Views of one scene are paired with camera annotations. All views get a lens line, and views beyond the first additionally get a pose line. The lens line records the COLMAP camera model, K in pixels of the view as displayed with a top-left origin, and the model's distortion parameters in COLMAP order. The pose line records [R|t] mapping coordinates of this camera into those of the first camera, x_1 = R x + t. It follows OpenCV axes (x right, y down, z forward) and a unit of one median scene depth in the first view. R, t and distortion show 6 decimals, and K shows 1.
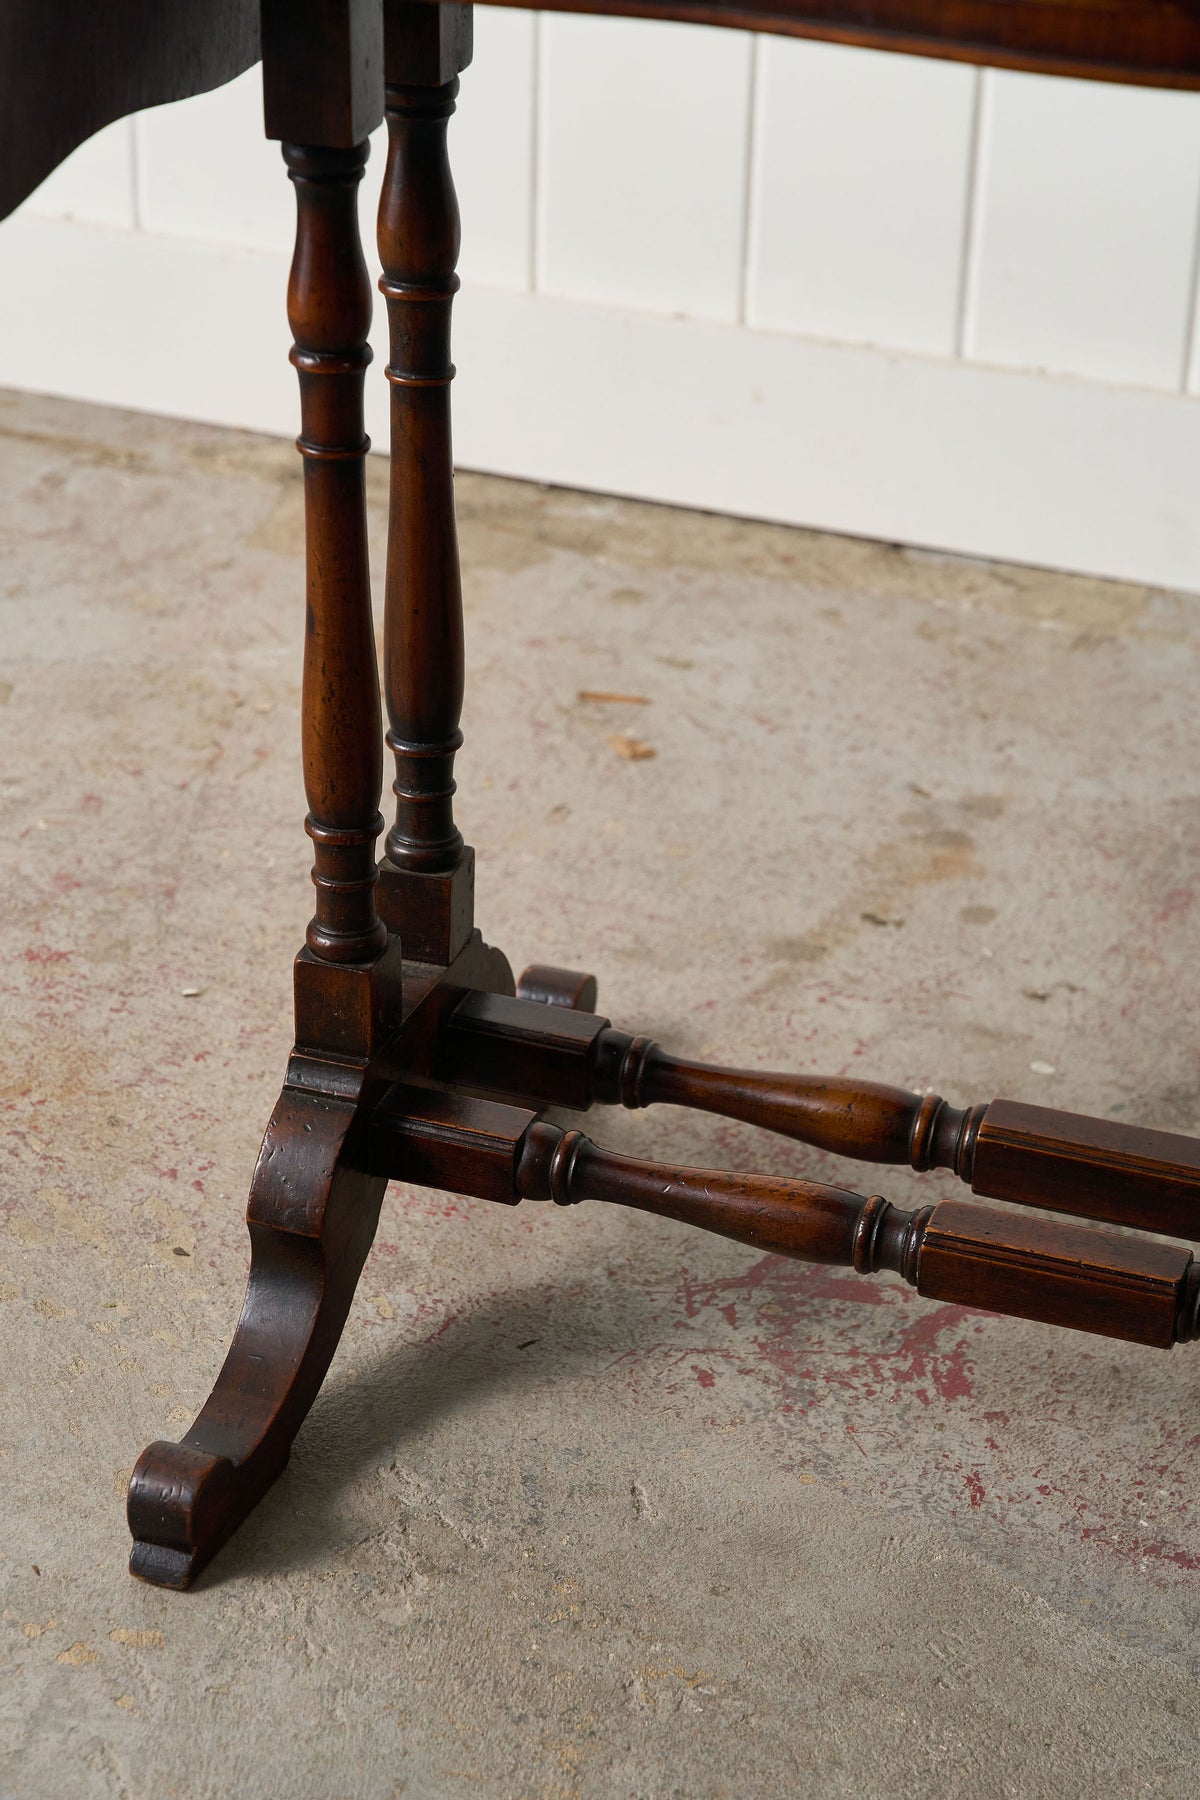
lens RADIAL K [[3716.4, 0, 591.3], [0, 3716.4, 947.1], [0, 0, 1]] dist [-0.023332, 0.000000]
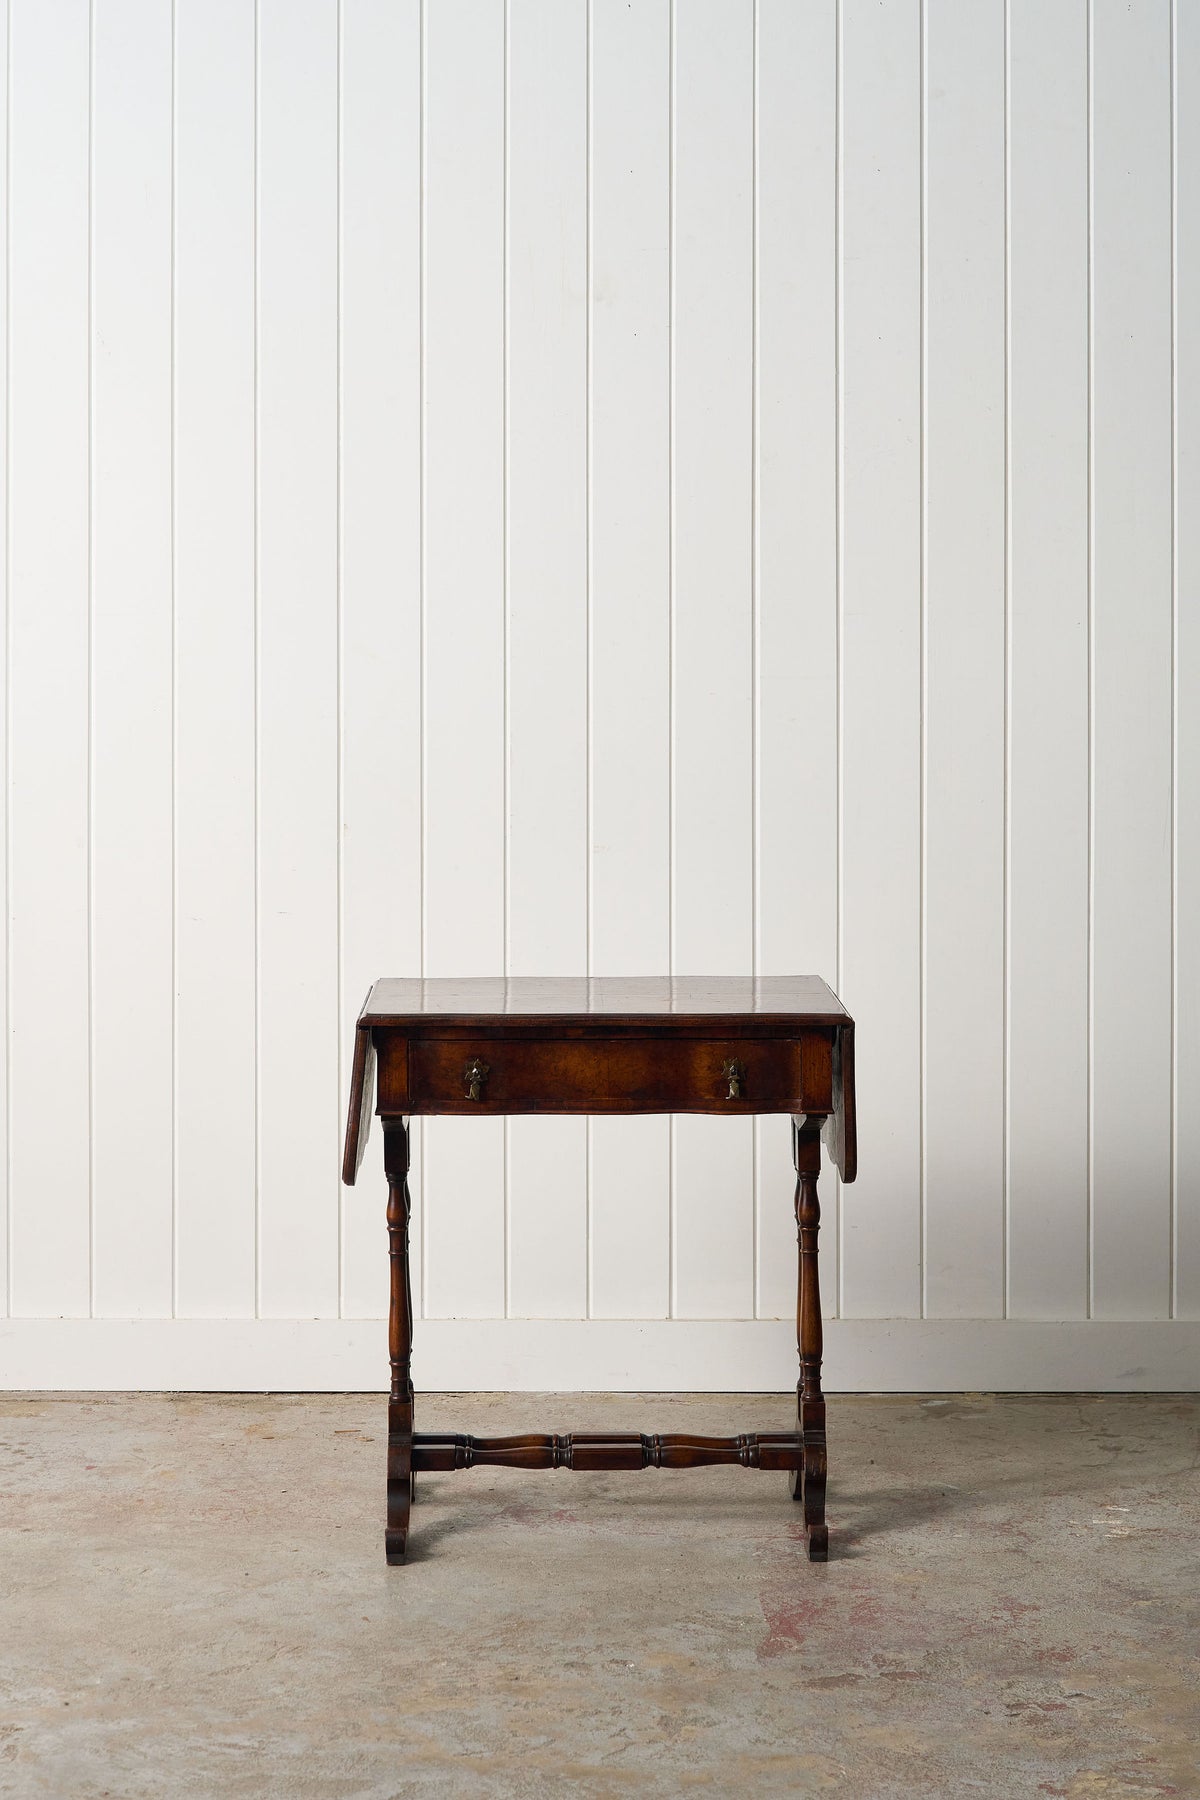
lens RADIAL K [[3945.5, 0, 565.6], [0, 3945.5, 850.5], [0, 0, 1]] dist [-0.027346, 0.000000]
pose [[0.935872, -0.055991, 0.347862, -1.110672], [0.196969, 0.901750, -0.384773, 0.934757], [-0.292141, 0.428617, 0.854951, -2.326925]]
